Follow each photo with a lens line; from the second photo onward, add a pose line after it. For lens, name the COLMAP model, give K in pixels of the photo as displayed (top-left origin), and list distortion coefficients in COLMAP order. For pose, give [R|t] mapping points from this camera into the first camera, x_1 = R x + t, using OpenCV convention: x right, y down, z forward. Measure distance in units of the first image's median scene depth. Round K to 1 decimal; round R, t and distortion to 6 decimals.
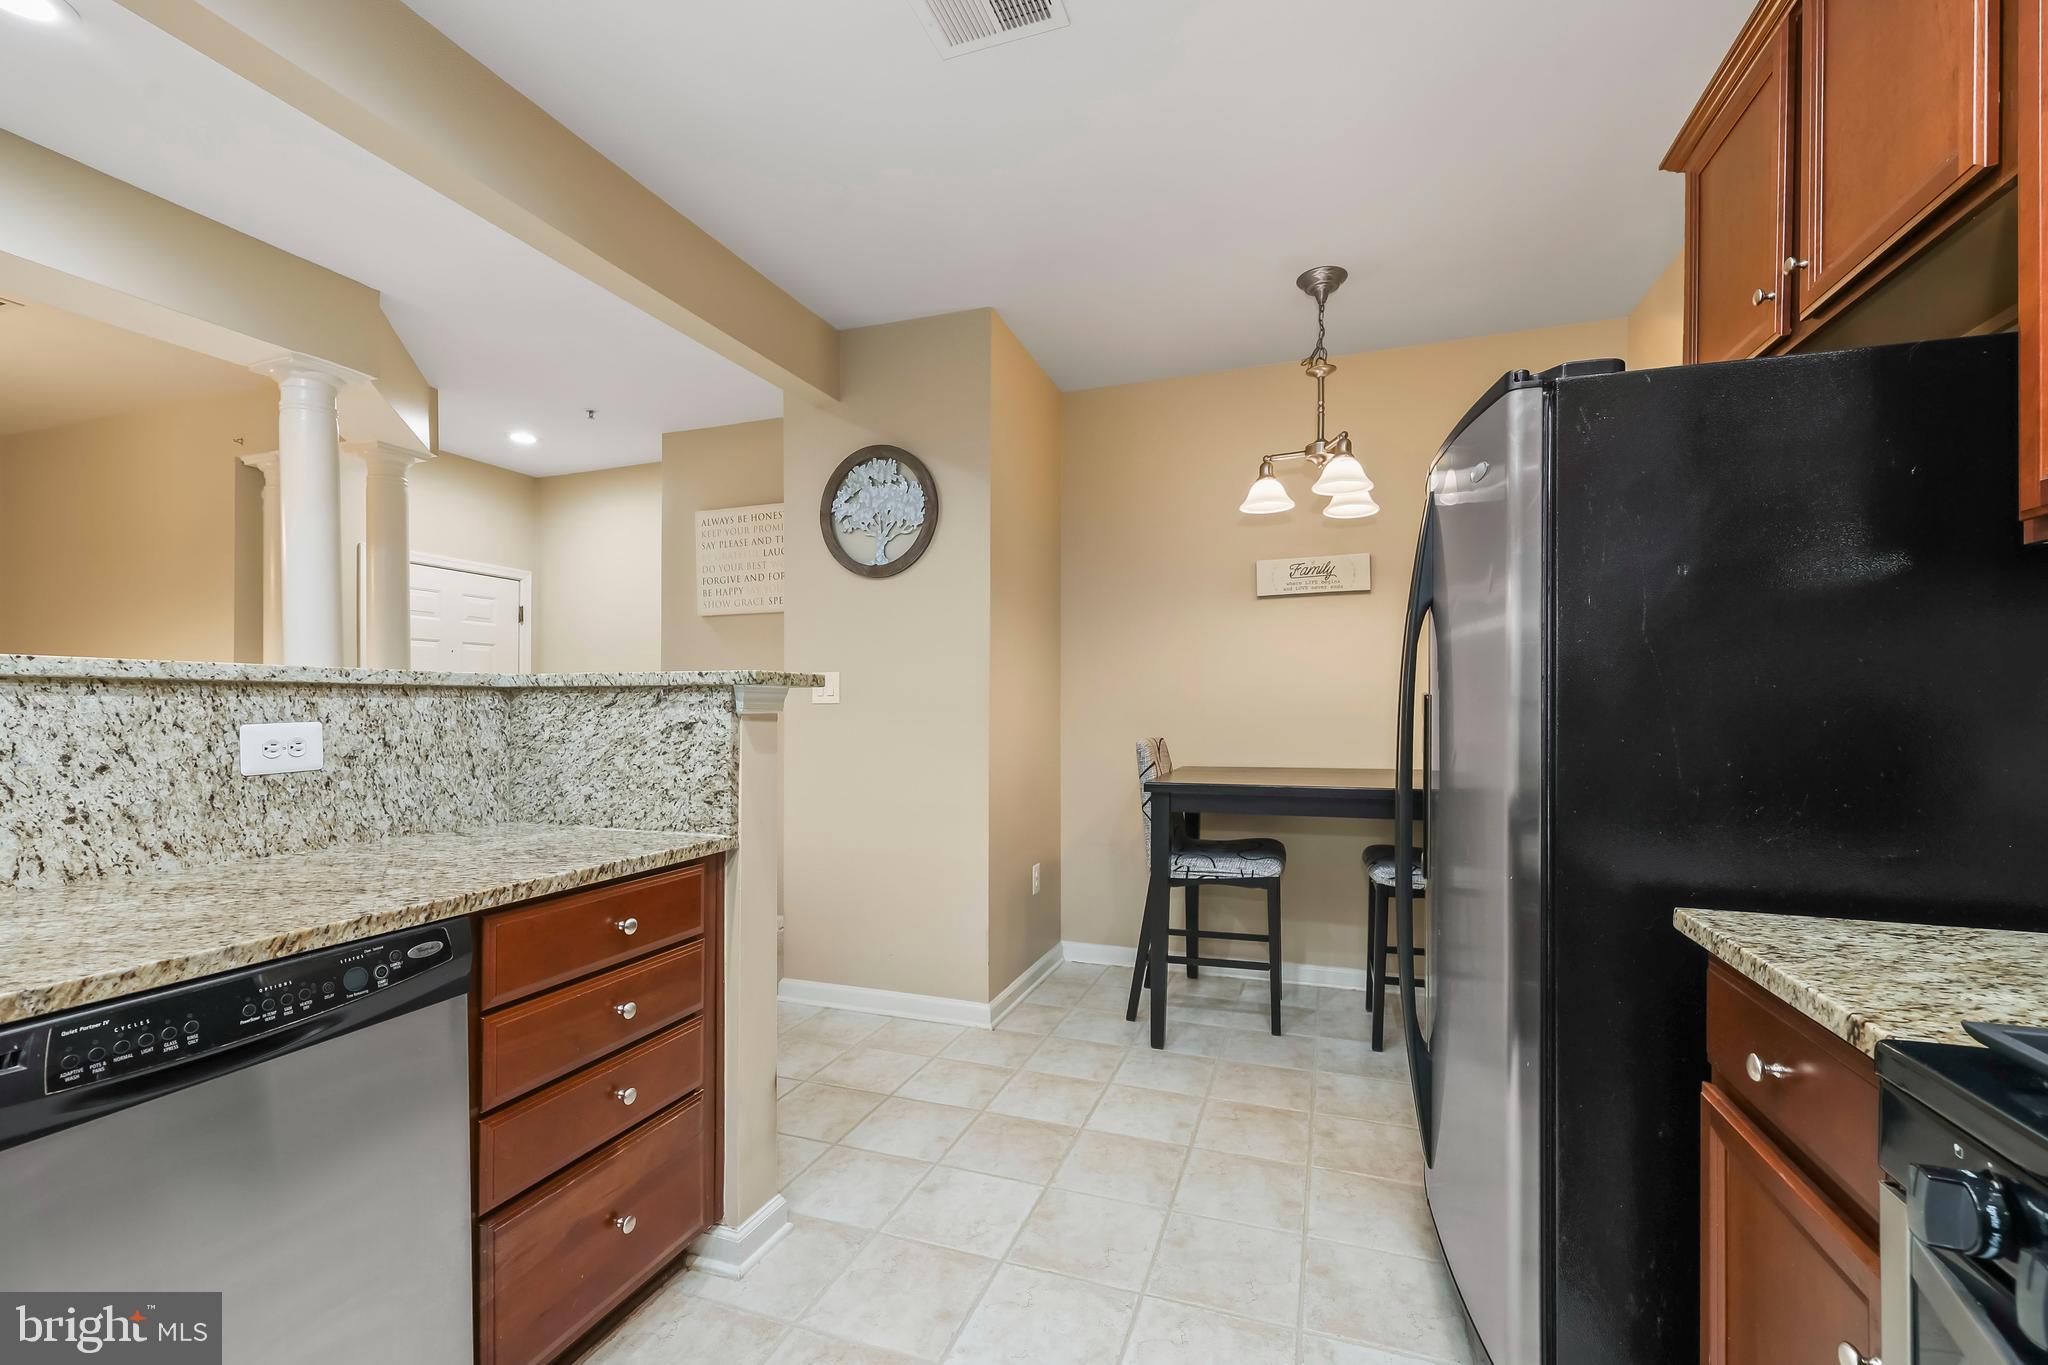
lens RADIAL K [[869.9, 0, 1023.8], [0, 869.9, 708.4], [0, 0, 1]] dist [0.000106, 0.000008]
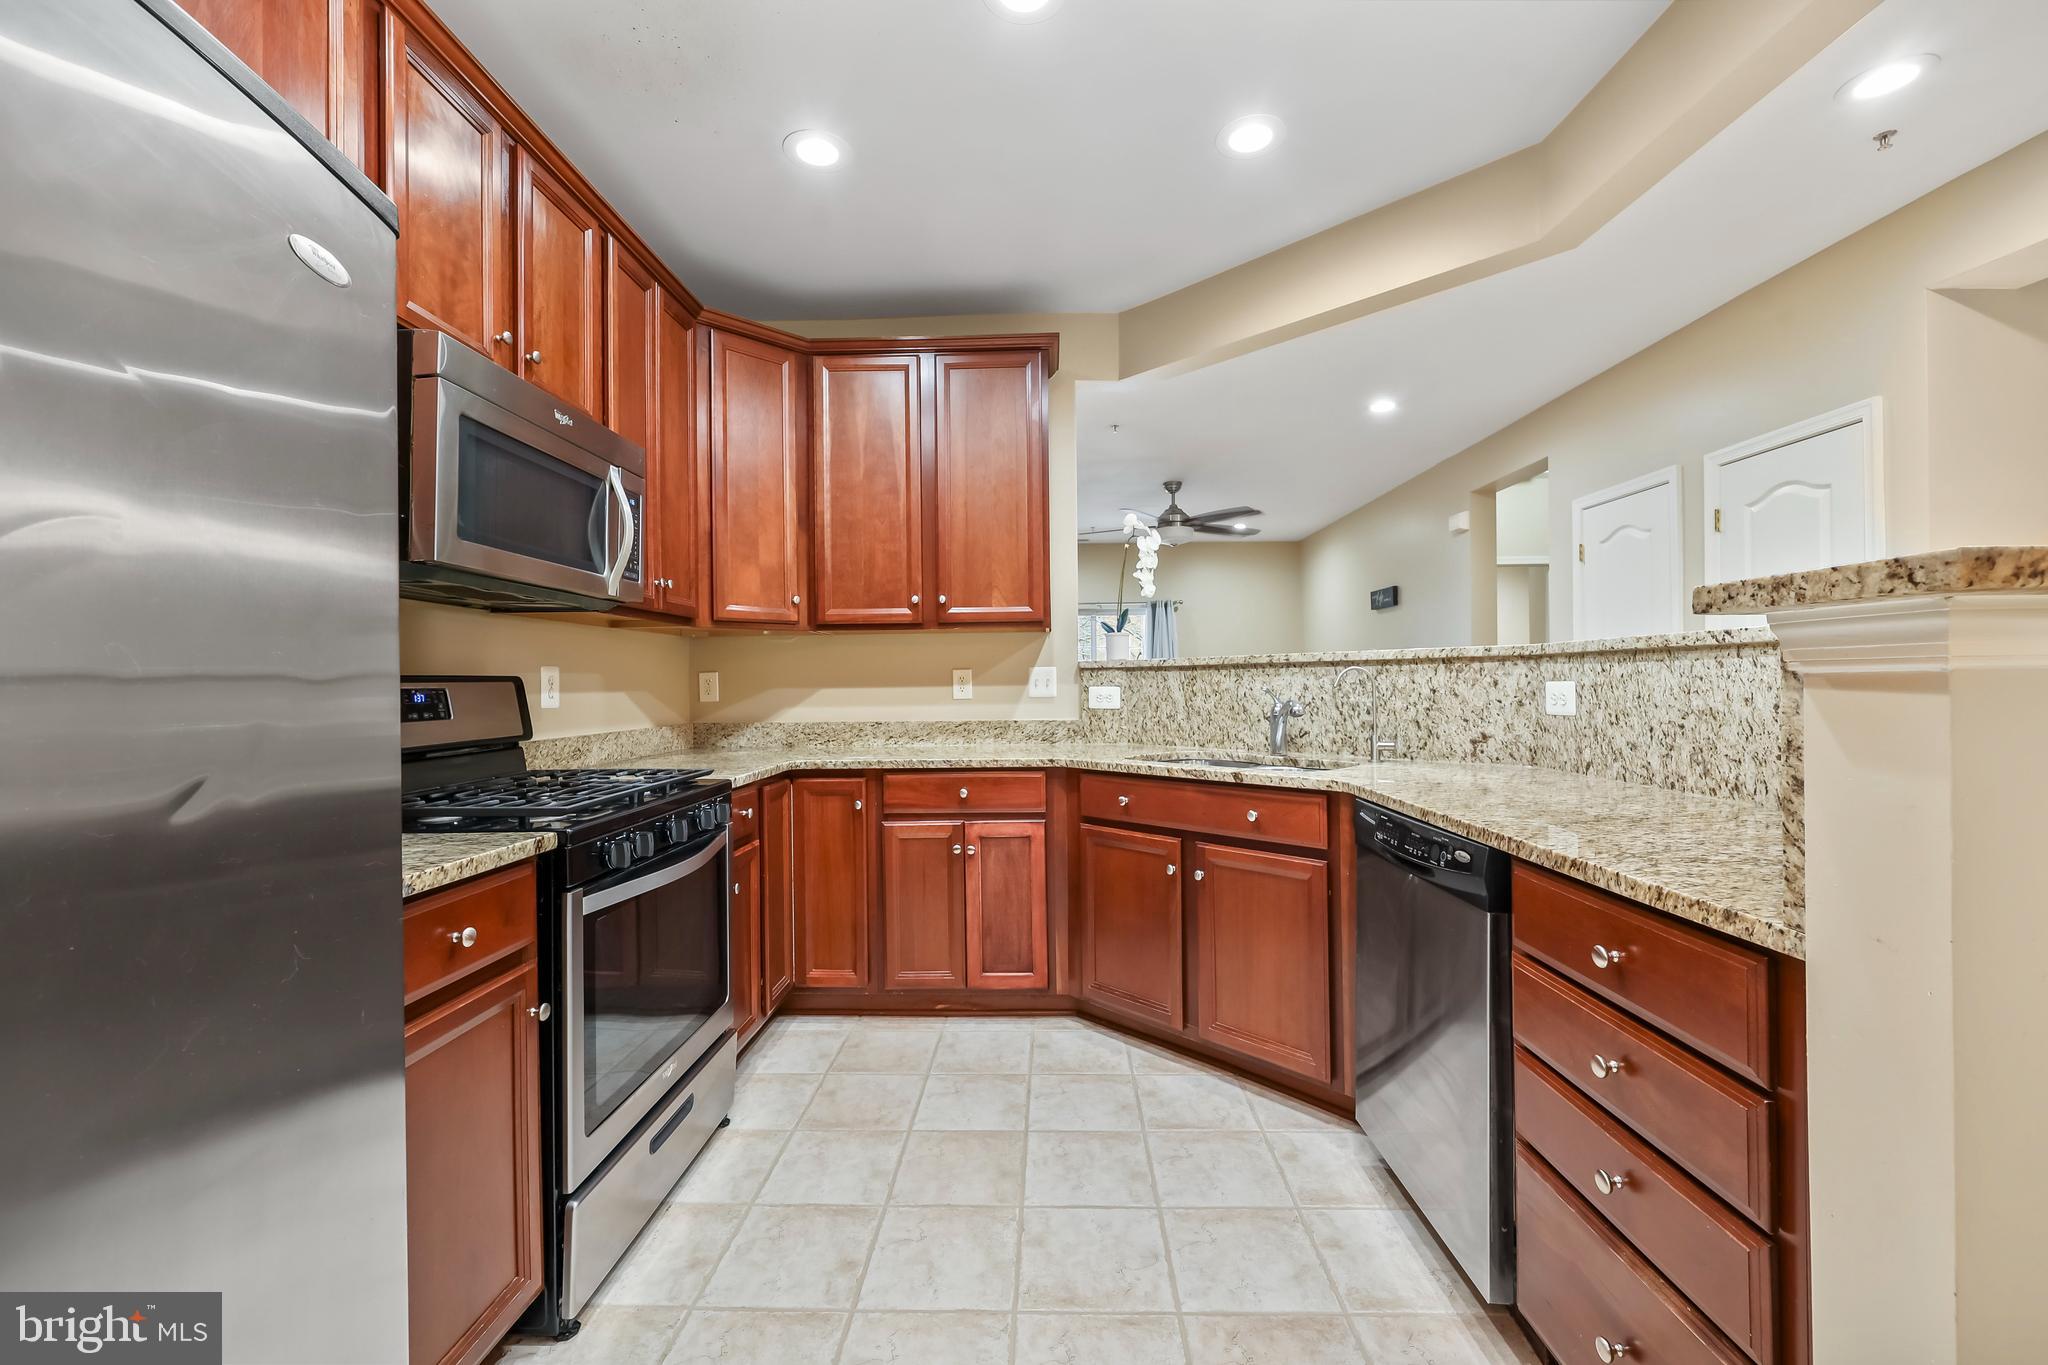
lens RADIAL K [[828.1, 0, 1029.2], [0, 828.1, 690.3], [0, 0, 1]] dist [0.000534, 0.000209]
pose [[-0.951739, 0.017075, -0.306434, 0.237383], [0.014933, 0.999845, 0.009335, 0.005924], [0.306546, 0.004308, -0.951846, 1.542530]]
